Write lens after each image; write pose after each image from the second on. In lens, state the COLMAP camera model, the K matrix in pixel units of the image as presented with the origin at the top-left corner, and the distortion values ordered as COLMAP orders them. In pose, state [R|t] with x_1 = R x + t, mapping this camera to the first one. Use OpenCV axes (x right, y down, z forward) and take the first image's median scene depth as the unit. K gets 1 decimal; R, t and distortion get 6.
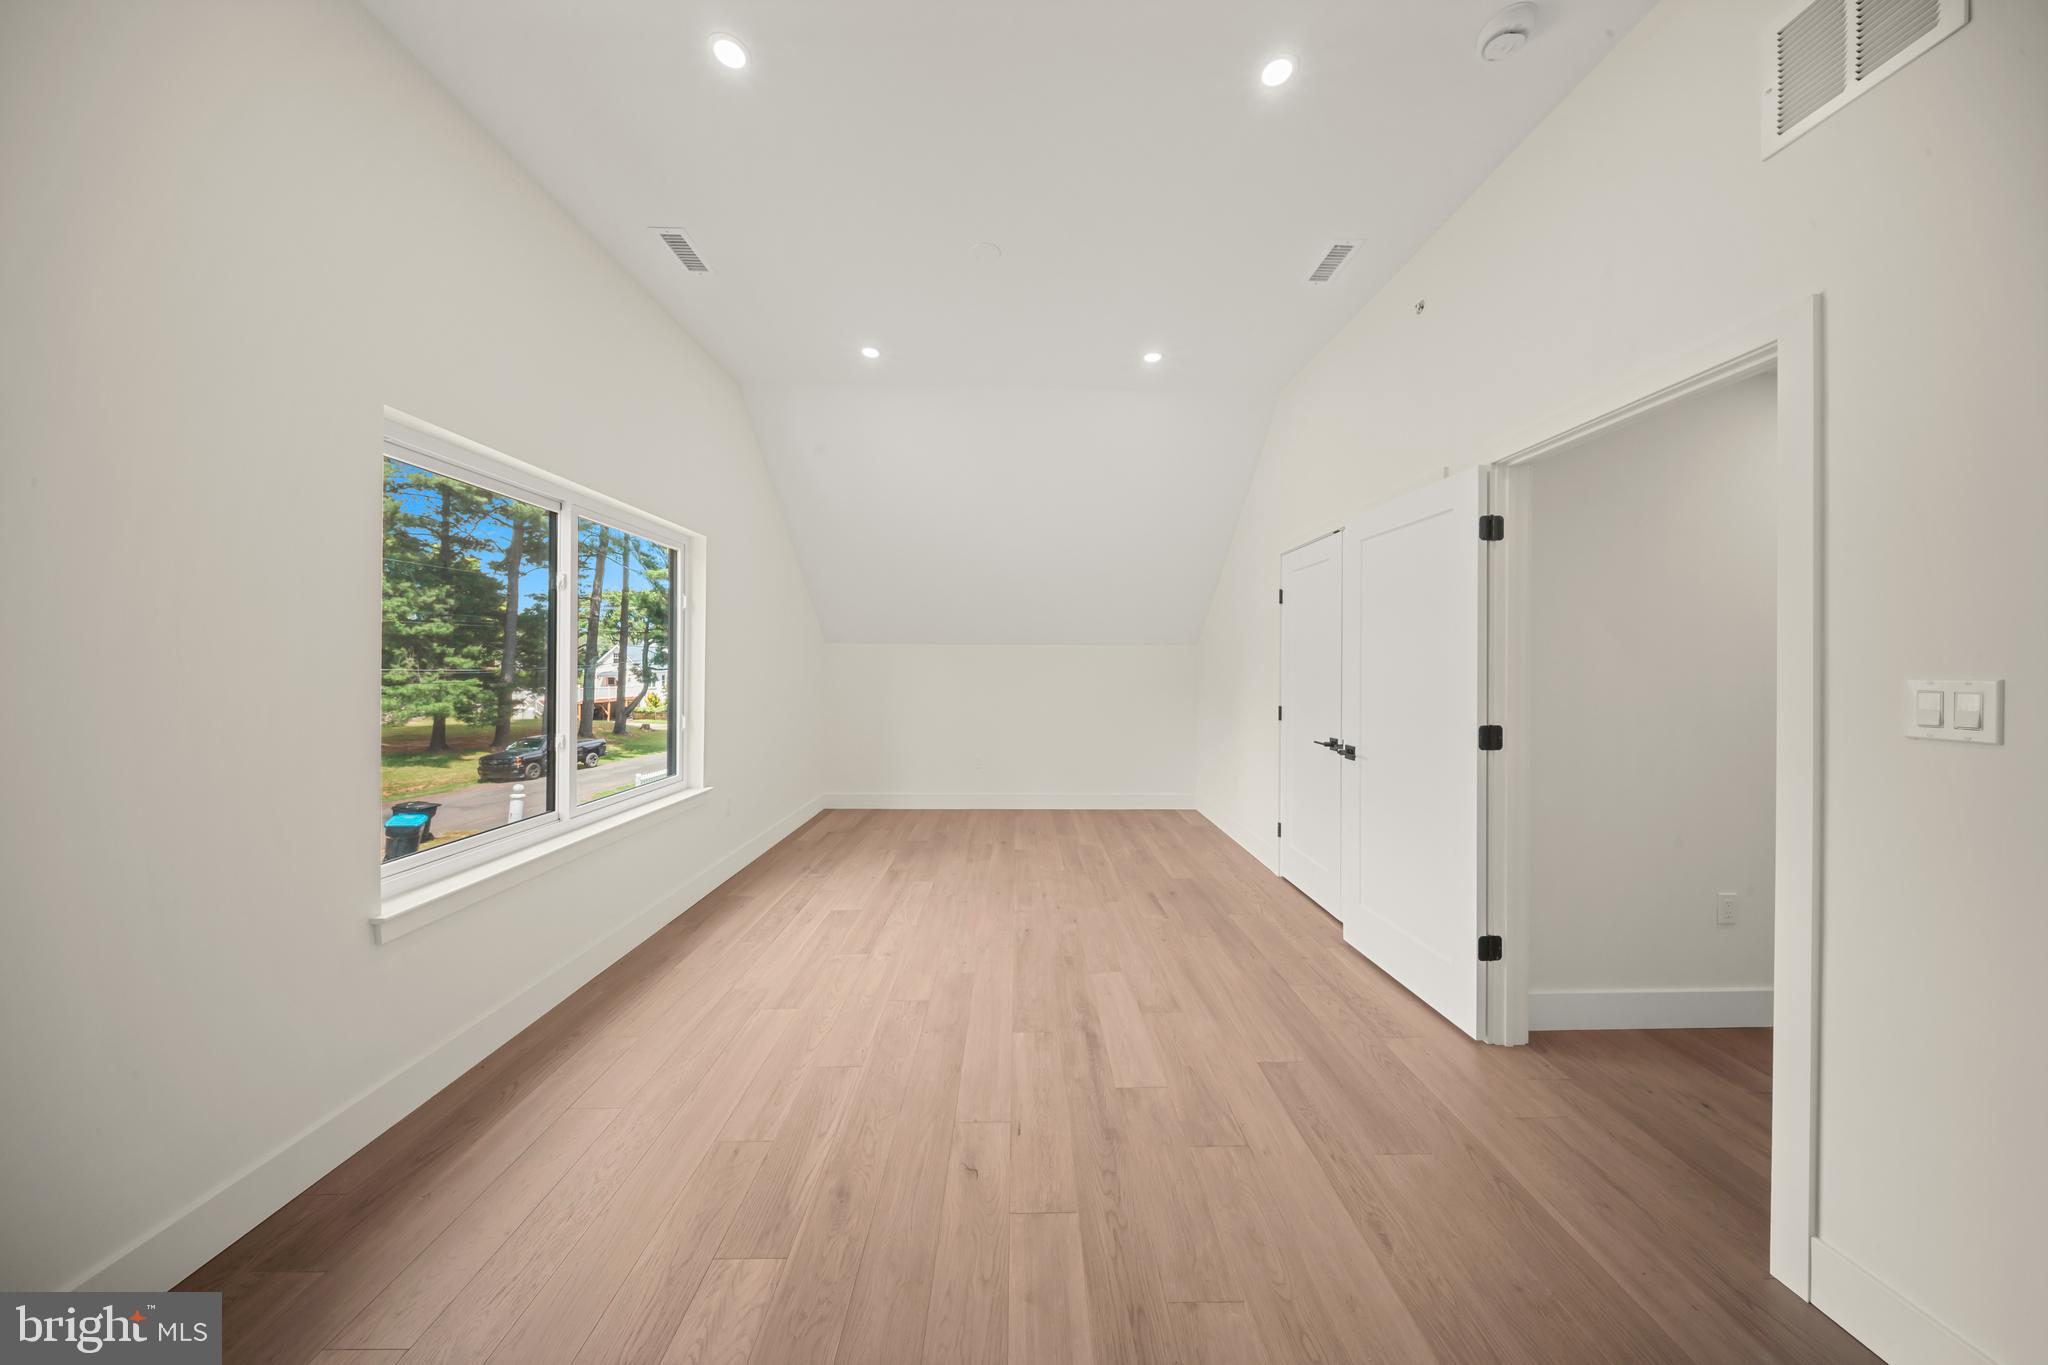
lens RADIAL K [[608.7, 0, 1022.8], [0, 608.7, 673.8], [0, 0, 1]] dist [0.007427, -0.000221]
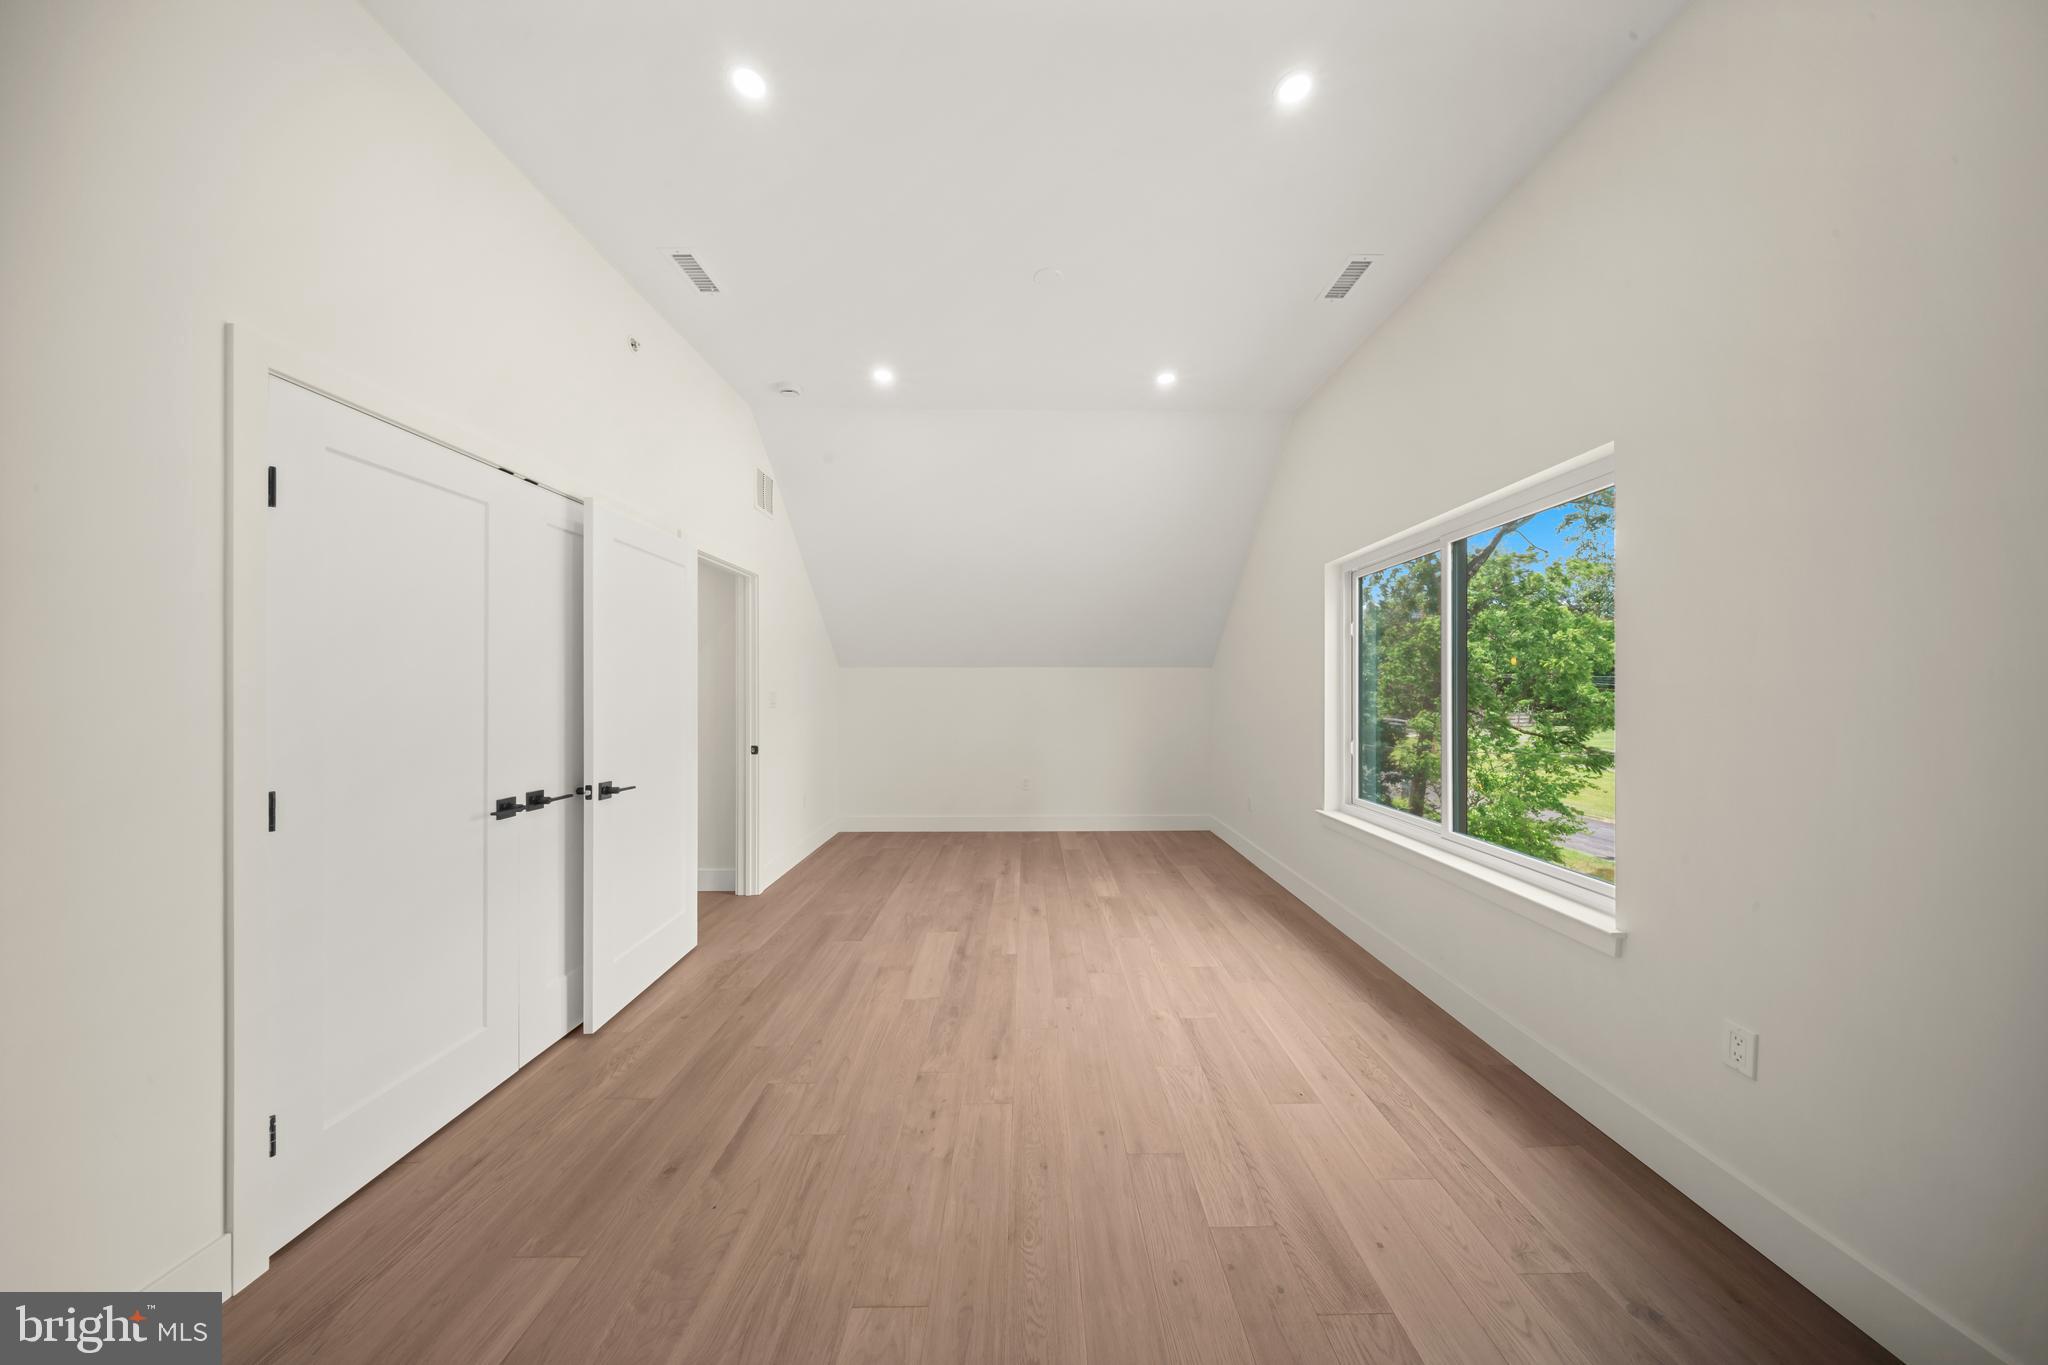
lens RADIAL K [[608.7, 0, 1024.5], [0, 608.7, 683.4], [0, 0, 1]] dist [0.007427, -0.000221]
pose [[-0.999899, -0.007315, 0.012200, -0.040600], [-0.007292, 0.999972, 0.001956, -0.023595], [-0.012214, 0.001867, -0.999924, 2.113843]]
